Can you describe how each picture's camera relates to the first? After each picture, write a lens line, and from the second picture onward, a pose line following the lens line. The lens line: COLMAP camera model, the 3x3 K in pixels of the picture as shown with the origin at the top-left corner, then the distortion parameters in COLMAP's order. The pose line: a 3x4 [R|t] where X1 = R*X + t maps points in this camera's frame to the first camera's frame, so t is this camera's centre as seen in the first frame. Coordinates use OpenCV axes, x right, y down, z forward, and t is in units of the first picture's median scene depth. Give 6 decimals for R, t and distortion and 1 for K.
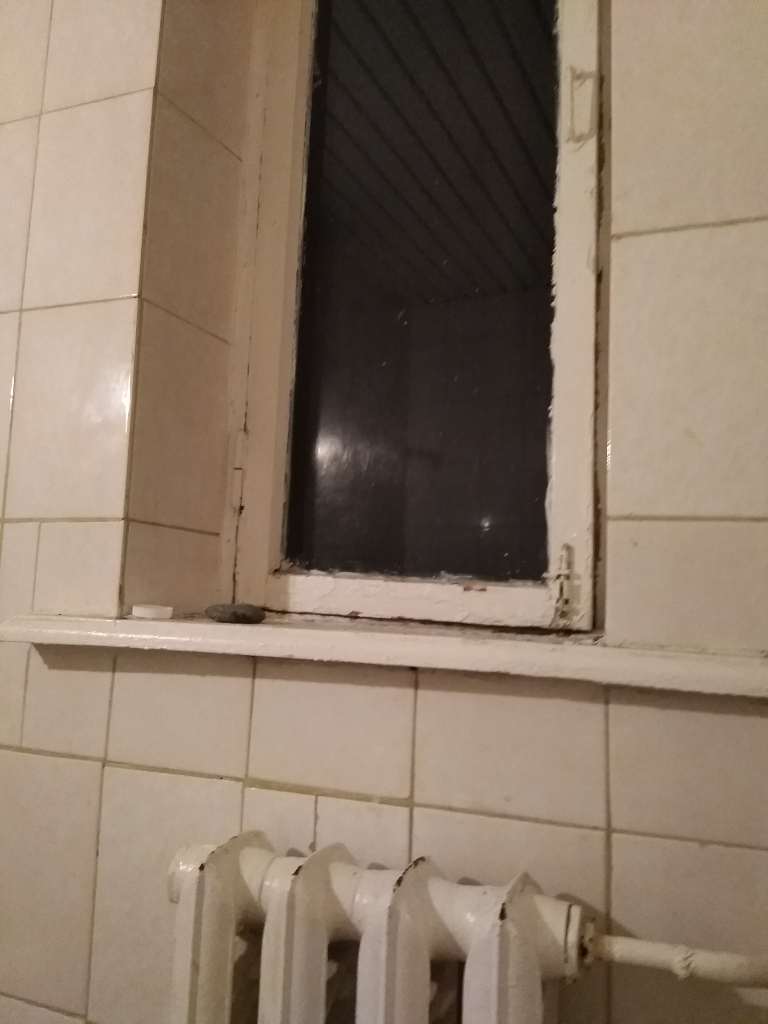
lens RADIAL K [[809.1, 0, 387.6], [0, 809.1, 514.6], [0, 0, 1]] dist [0.029922, -0.013962]
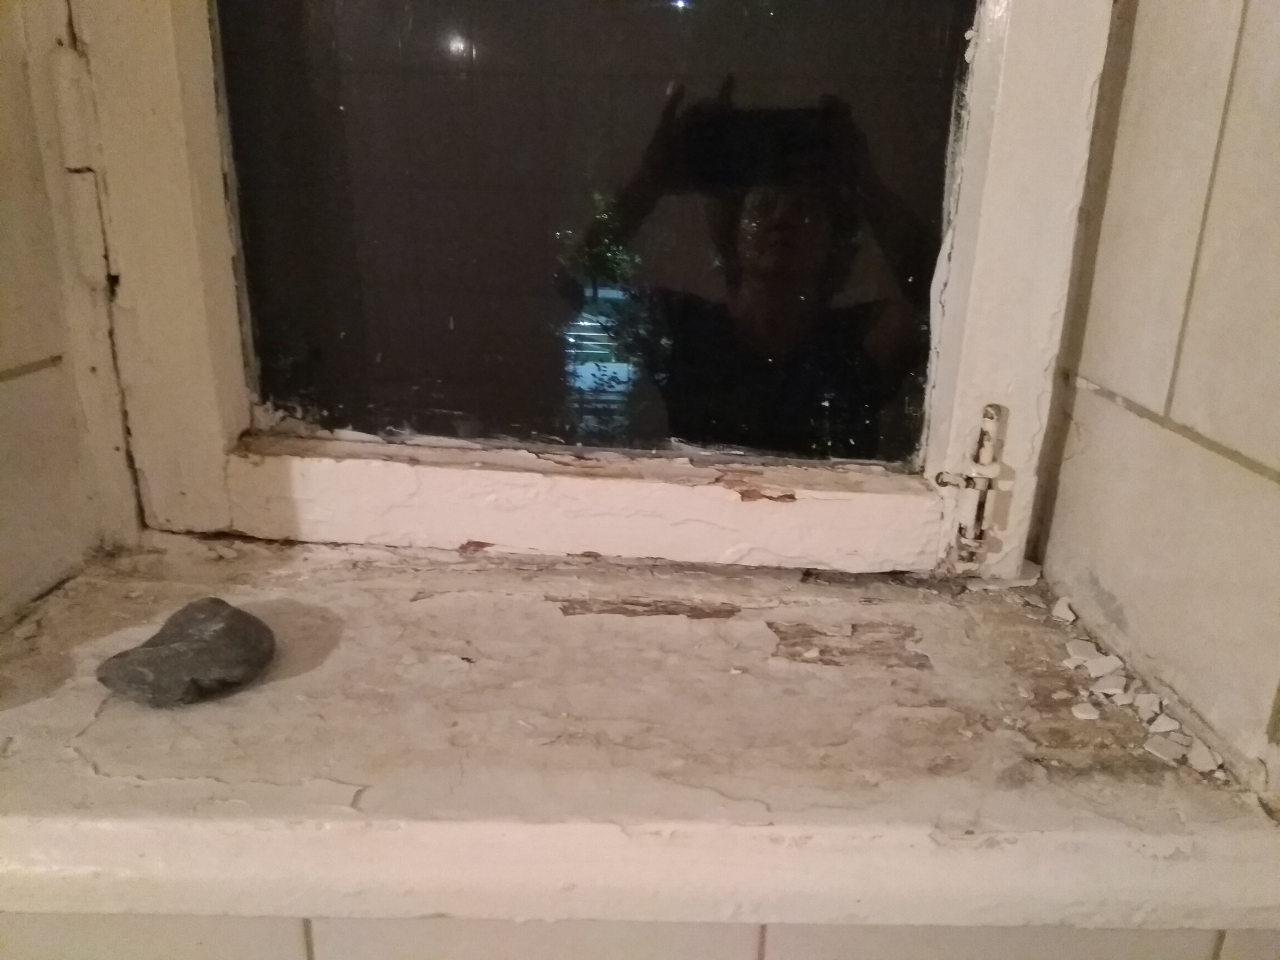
lens RADIAL K [[1011.4, 0, 633.2], [0, 1011.4, 477.2], [0, 0, 1]] dist [0.029922, -0.013962]
pose [[0.940838, -0.128565, 0.313520, -0.117533], [-0.026231, 0.894821, 0.445654, -0.142132], [-0.337840, -0.427512, 0.838509, 0.507868]]
